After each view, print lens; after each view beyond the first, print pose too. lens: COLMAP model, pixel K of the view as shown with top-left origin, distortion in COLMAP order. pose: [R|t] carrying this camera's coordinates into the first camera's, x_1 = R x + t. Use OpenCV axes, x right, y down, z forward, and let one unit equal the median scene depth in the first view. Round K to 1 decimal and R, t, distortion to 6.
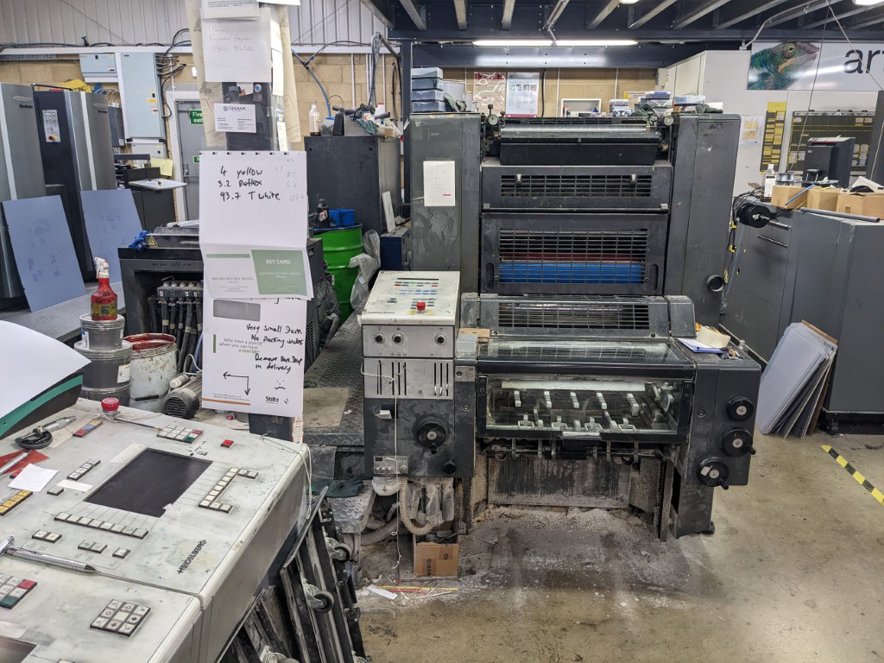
lens RADIAL K [[698.0, 0, 442.0], [0, 698.0, 331.5], [0, 0, 1]] dist [0.047026, -0.076386]
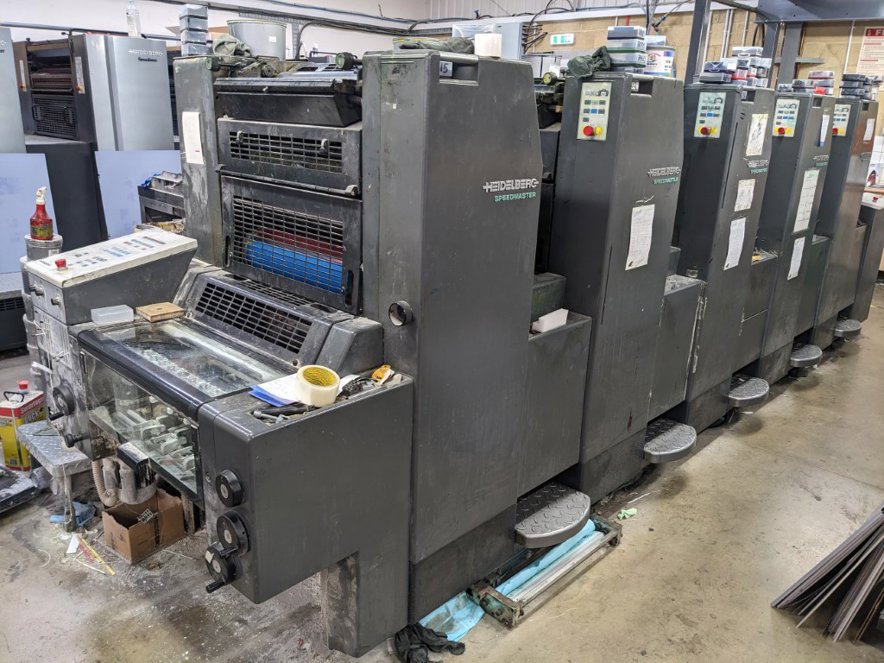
lens RADIAL K [[698.0, 0, 442.0], [0, 698.0, 331.5], [0, 0, 1]] dist [0.047026, -0.076386]
pose [[0.748110, 0.223761, -0.624710, 0.846692], [-0.205061, 0.973308, 0.103057, -0.129962], [0.631095, 0.051006, 0.774027, 0.527156]]
